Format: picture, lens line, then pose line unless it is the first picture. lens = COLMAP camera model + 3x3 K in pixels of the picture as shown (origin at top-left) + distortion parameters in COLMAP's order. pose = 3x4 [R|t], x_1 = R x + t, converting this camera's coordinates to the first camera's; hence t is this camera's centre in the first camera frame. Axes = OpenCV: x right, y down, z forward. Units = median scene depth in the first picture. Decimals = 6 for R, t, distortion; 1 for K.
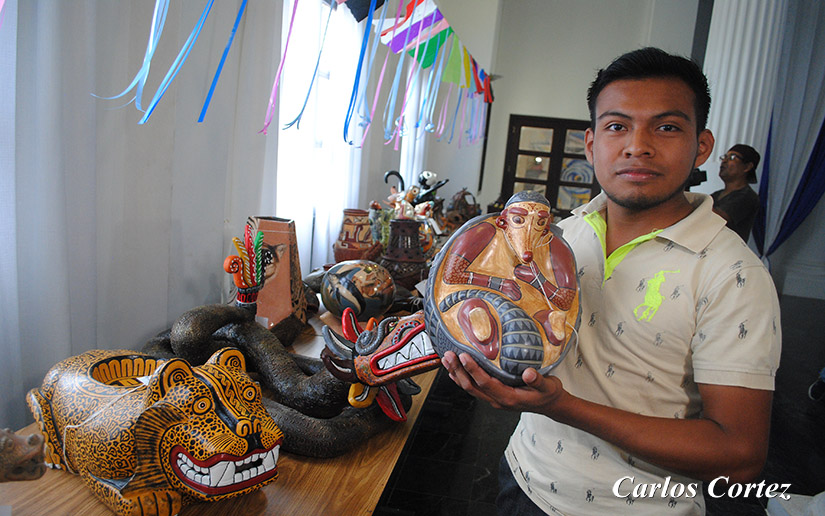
lens RADIAL K [[640.6, 0, 412.5], [0, 640.6, 258.0], [0, 0, 1]] dist [-0.085437, 0.002849]
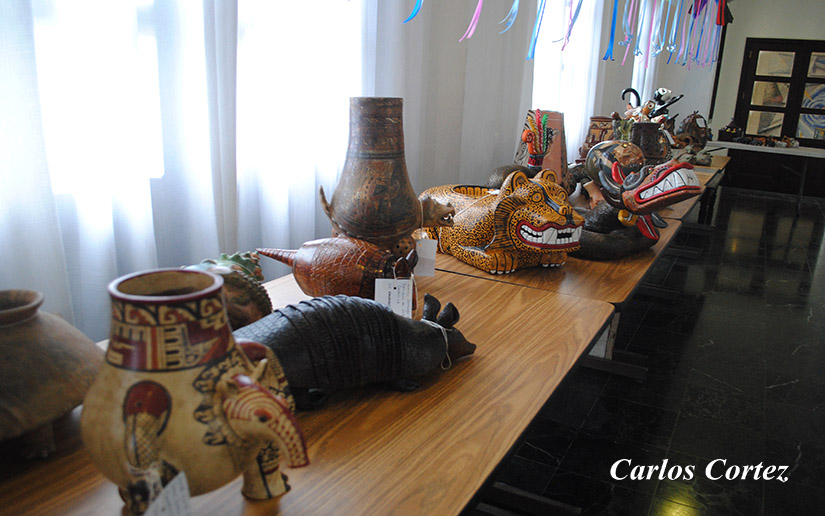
lens RADIAL K [[640.6, 0, 412.5], [0, 640.6, 258.0], [0, 0, 1]] dist [-0.085437, 0.002849]
pose [[0.945983, 0.040306, -0.321702, -0.058765], [-0.010722, 0.995589, 0.093209, 0.140916], [0.324040, -0.084725, 0.942242, -0.400310]]
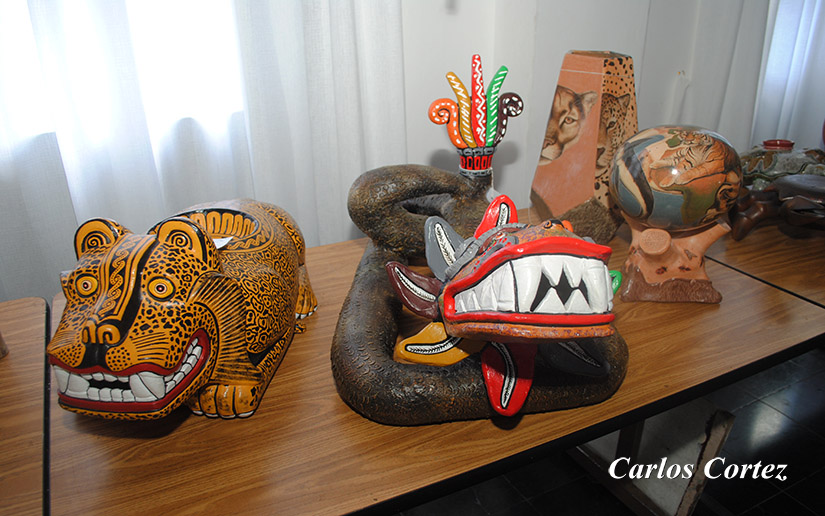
lens RADIAL K [[640.6, 0, 412.5], [0, 640.6, 258.0], [0, 0, 1]] dist [-0.085437, 0.002849]
pose [[0.589411, 0.223504, -0.776299, 0.263755], [-0.063853, 0.970848, 0.231036, 0.006123], [0.805306, -0.086607, 0.586500, 0.520515]]
